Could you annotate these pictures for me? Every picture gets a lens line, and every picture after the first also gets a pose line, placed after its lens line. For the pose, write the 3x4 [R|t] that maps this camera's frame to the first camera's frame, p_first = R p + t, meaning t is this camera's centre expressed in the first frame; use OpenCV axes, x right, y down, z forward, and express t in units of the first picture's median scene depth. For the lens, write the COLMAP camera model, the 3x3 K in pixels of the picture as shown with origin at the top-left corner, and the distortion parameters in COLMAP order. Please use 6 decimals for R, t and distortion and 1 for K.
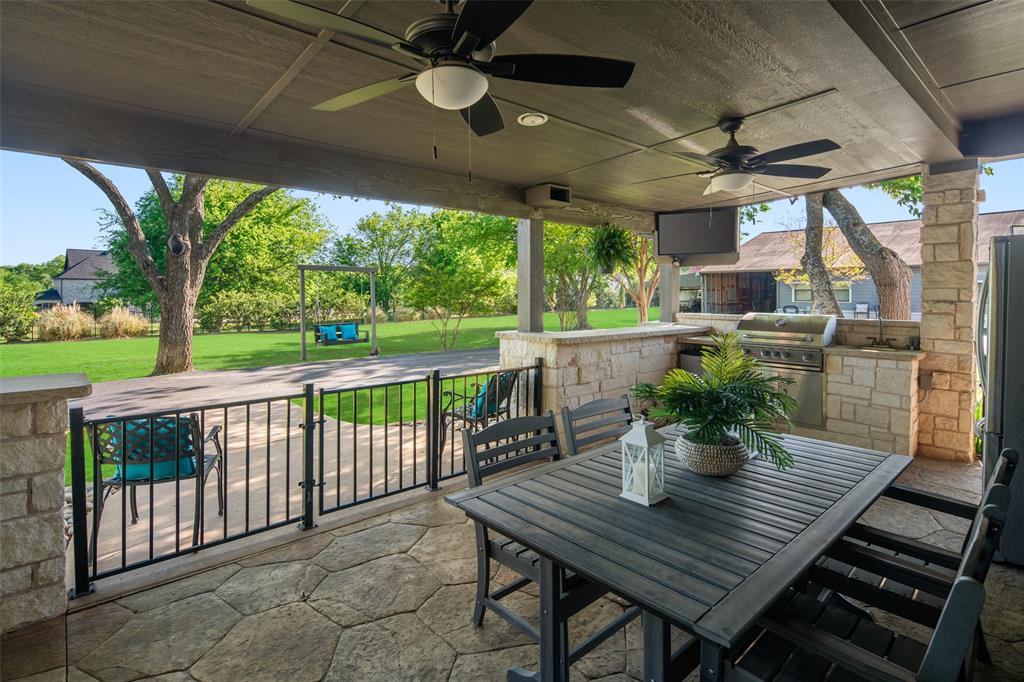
lens RADIAL K [[504.5, 0, 507.0], [0, 504.5, 297.8], [0, 0, 1]] dist [0.003175, -0.001642]
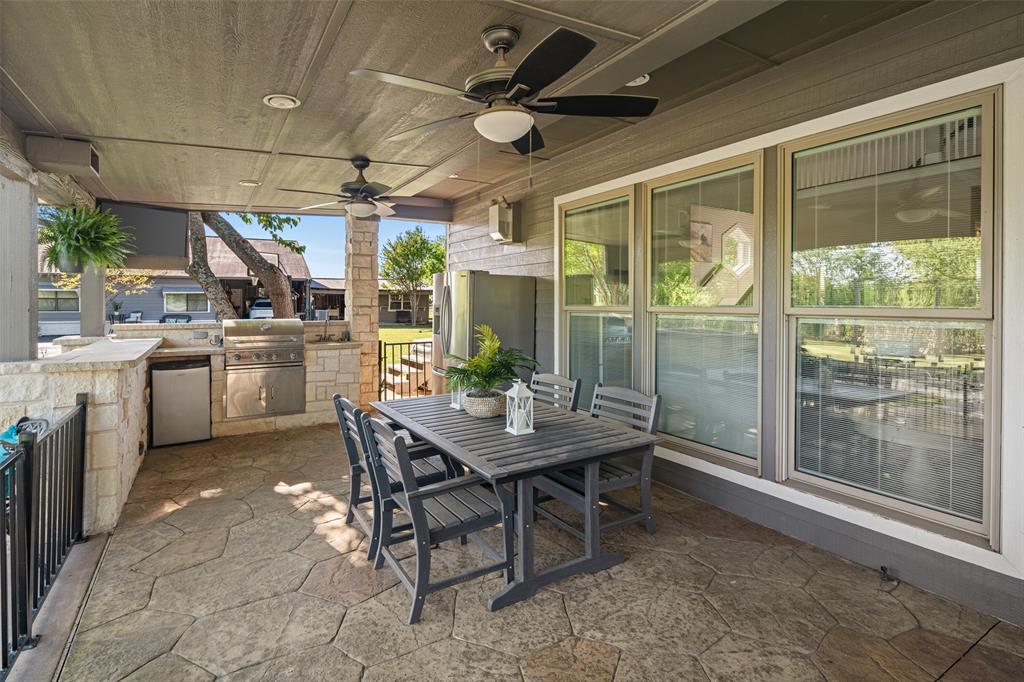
lens RADIAL K [[504.5, 0, 501.4], [0, 504.5, 299.4], [0, 0, 1]] dist [0.003175, -0.001642]
pose [[0.193470, 0.003572, 0.981100, -0.517272], [0.012017, 0.999910, -0.006010, 0.000830], [-0.981033, 0.012953, 0.193409, 0.312919]]
